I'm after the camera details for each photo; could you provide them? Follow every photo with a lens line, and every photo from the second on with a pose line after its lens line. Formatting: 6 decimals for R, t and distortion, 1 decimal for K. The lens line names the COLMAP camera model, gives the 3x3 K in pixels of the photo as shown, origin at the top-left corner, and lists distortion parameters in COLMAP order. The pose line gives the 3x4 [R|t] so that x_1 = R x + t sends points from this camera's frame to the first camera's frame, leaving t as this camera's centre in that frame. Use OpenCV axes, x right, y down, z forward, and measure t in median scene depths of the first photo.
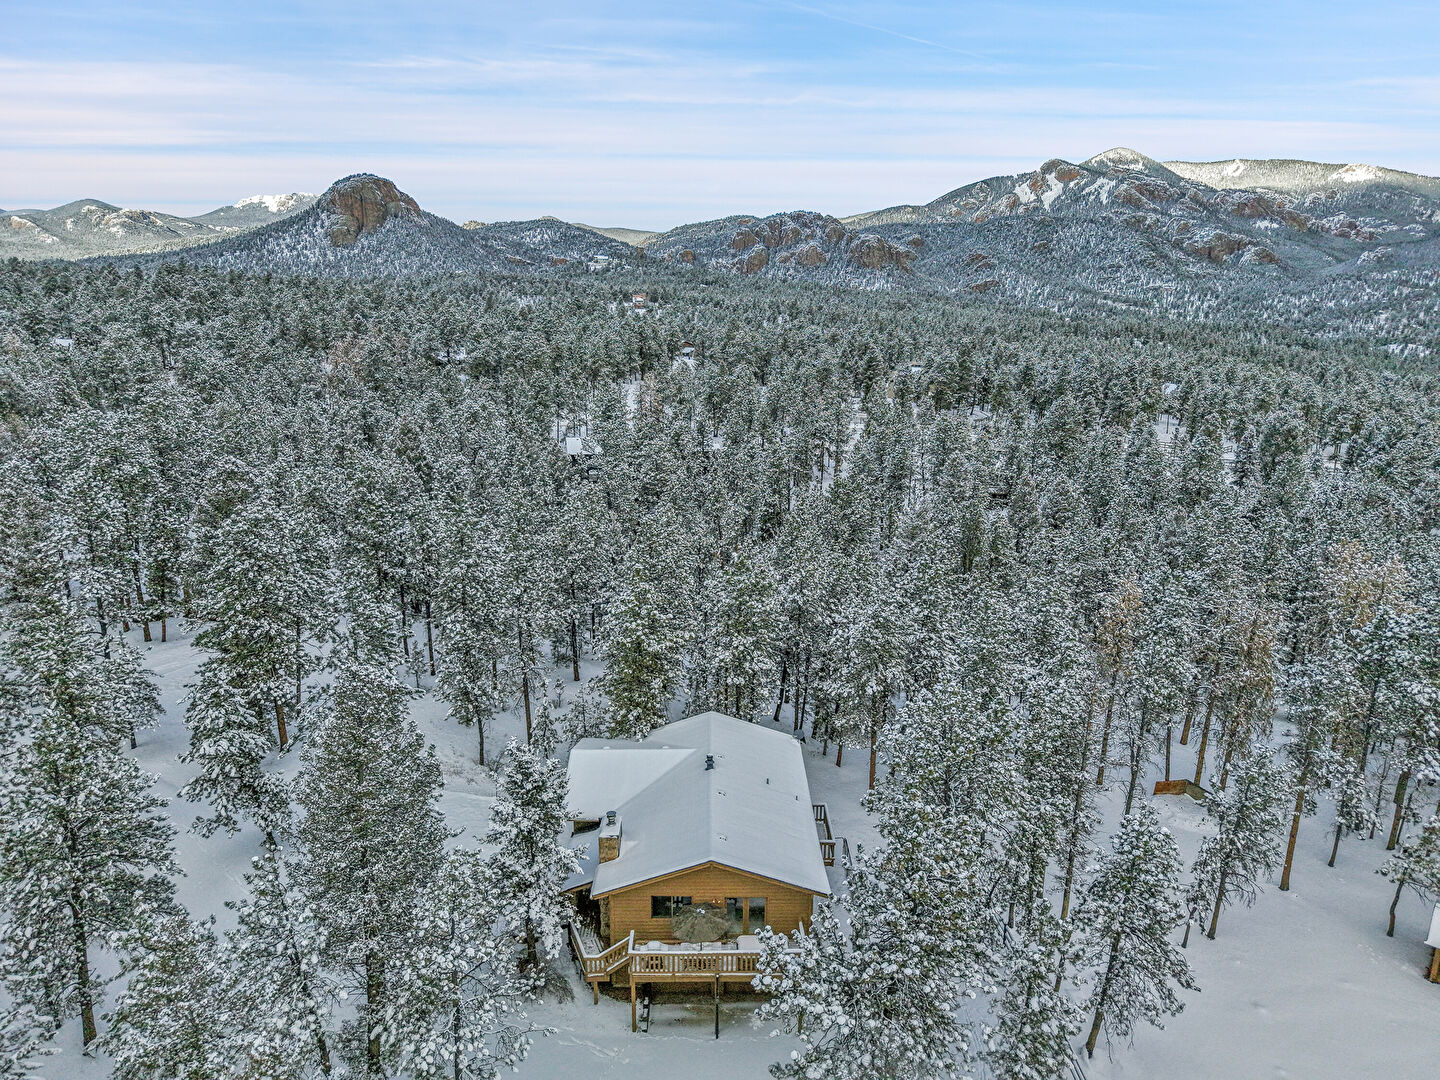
lens RADIAL K [[960.3, 0, 718.5], [0, 960.3, 539.2], [0, 0, 1]] dist [0.015769, -0.016453]
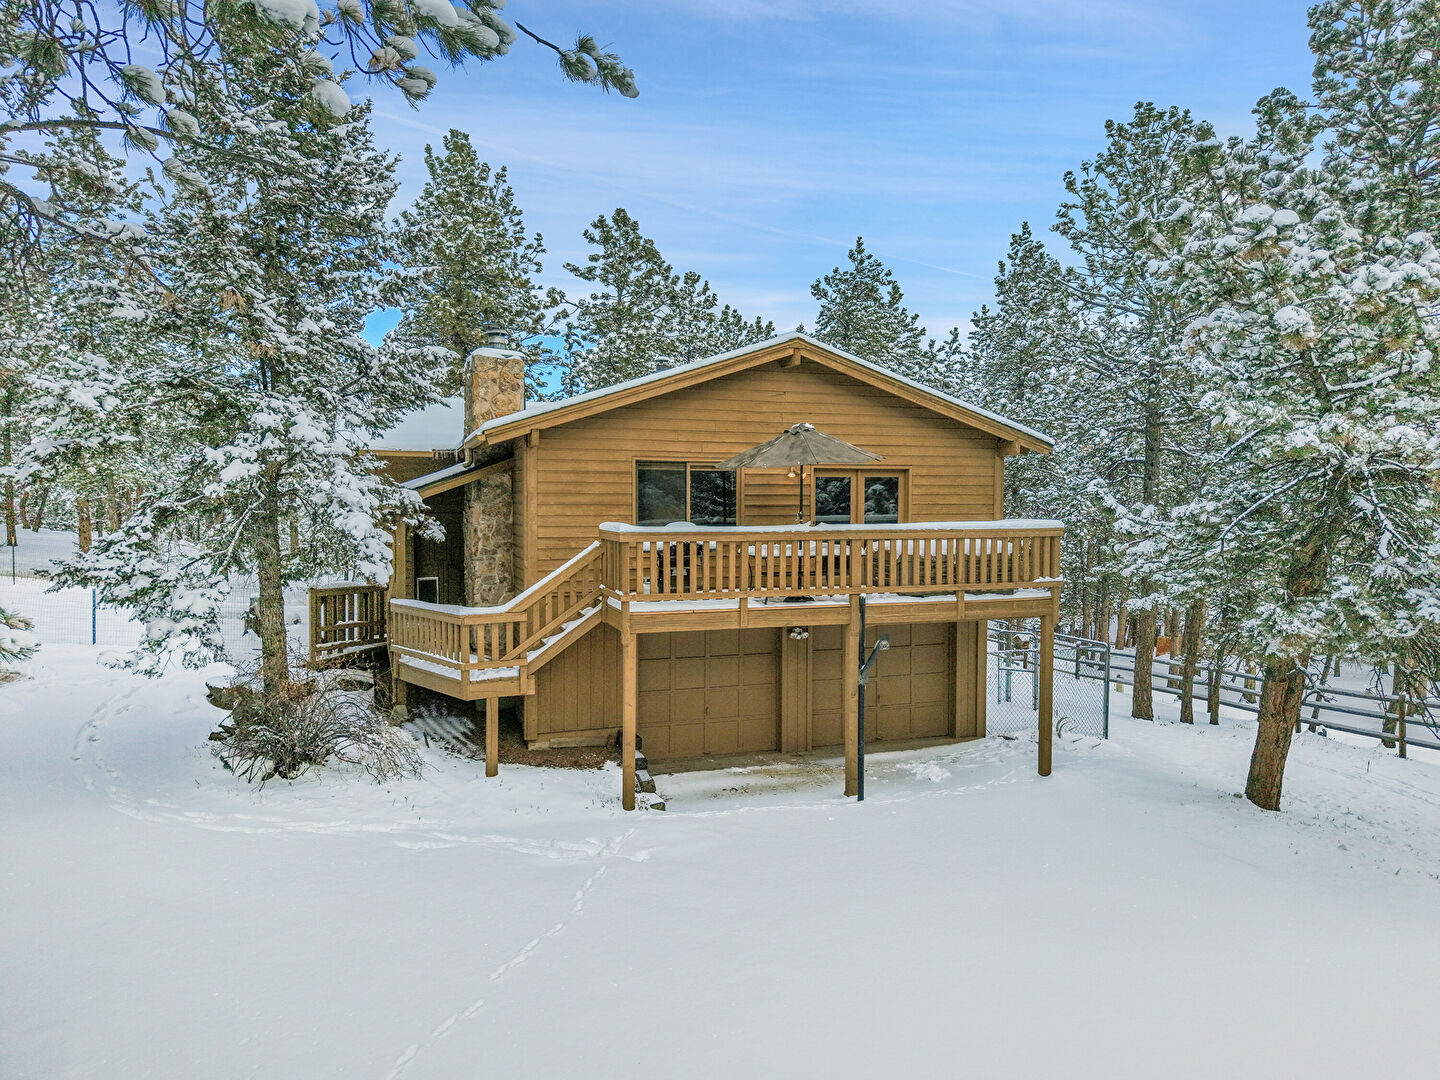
lens RADIAL K [[960.3, 0, 720.7], [0, 960.3, 543.9], [0, 0, 1]] dist [0.015769, -0.016453]
pose [[0.950694, -0.019498, 0.309516, -0.155441], [0.081646, 0.978551, -0.189134, 0.475979], [-0.299190, 0.205079, 0.931895, 0.645852]]
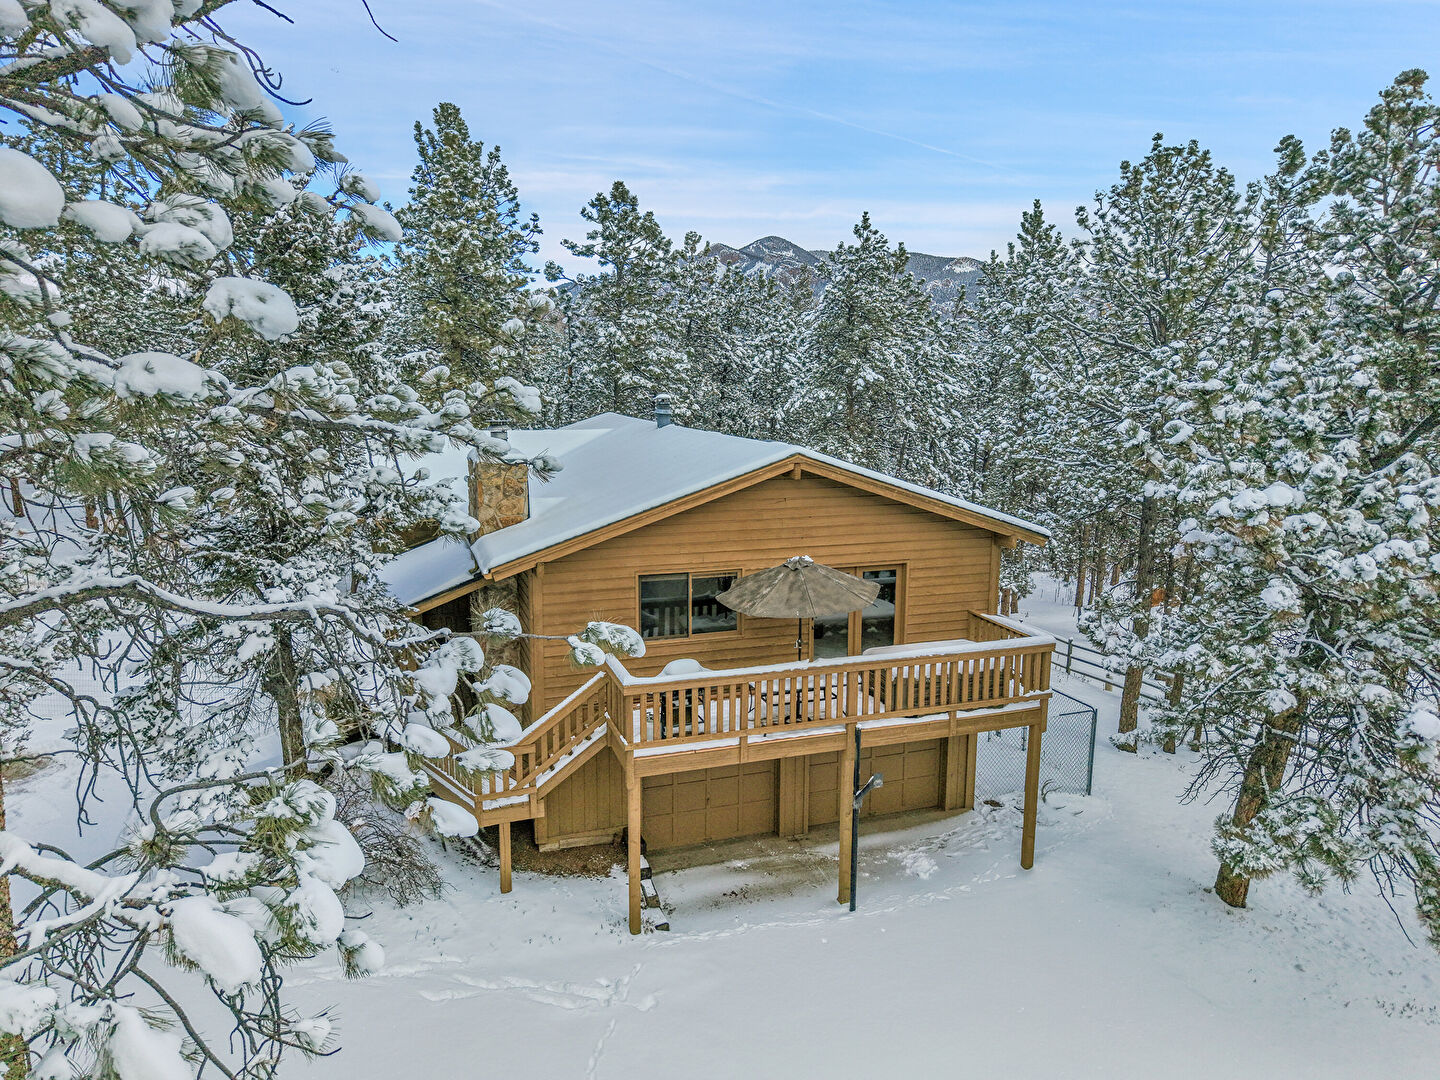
lens RADIAL K [[960.3, 0, 720.8], [0, 960.3, 542.3], [0, 0, 1]] dist [0.015769, -0.016453]
pose [[0.951047, -0.055858, 0.303955, -0.154675], [0.079423, 0.994673, -0.065716, 0.384248], [-0.298665, 0.086640, 0.950417, 0.623923]]
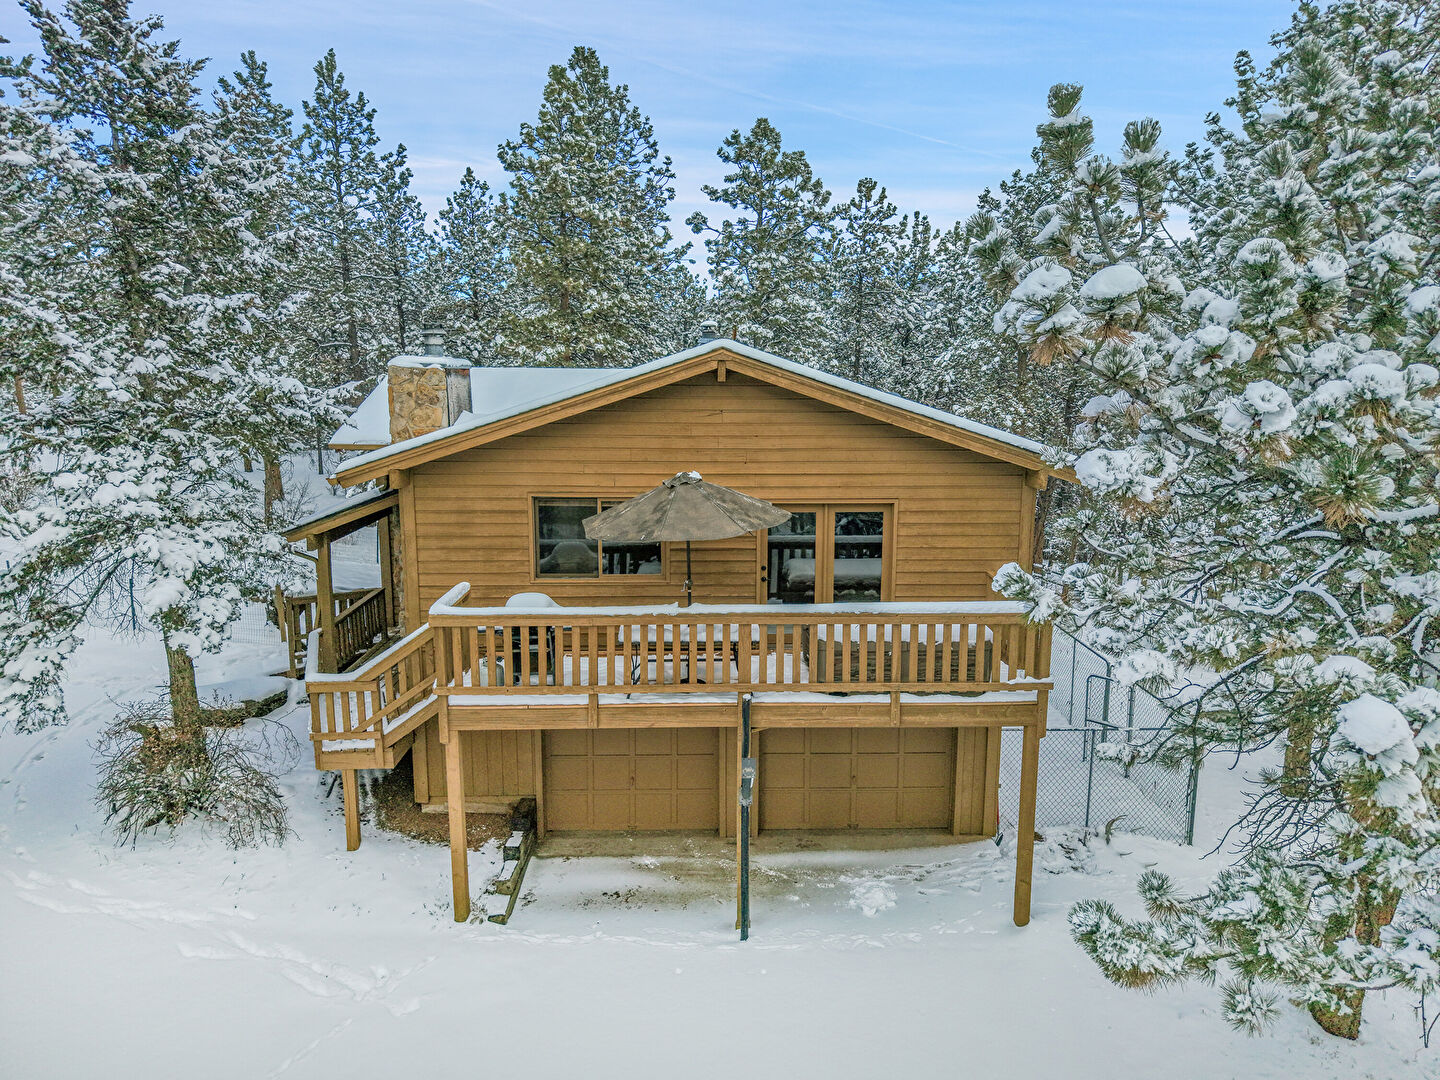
lens RADIAL K [[960.3, 0, 723.1], [0, 960.3, 539.5], [0, 0, 1]] dist [0.015769, -0.016453]
pose [[0.999944, -0.006376, 0.008440, -0.009091], [0.007088, 0.996158, -0.087285, 0.412380], [-0.007851, 0.087340, 0.996148, 0.681232]]
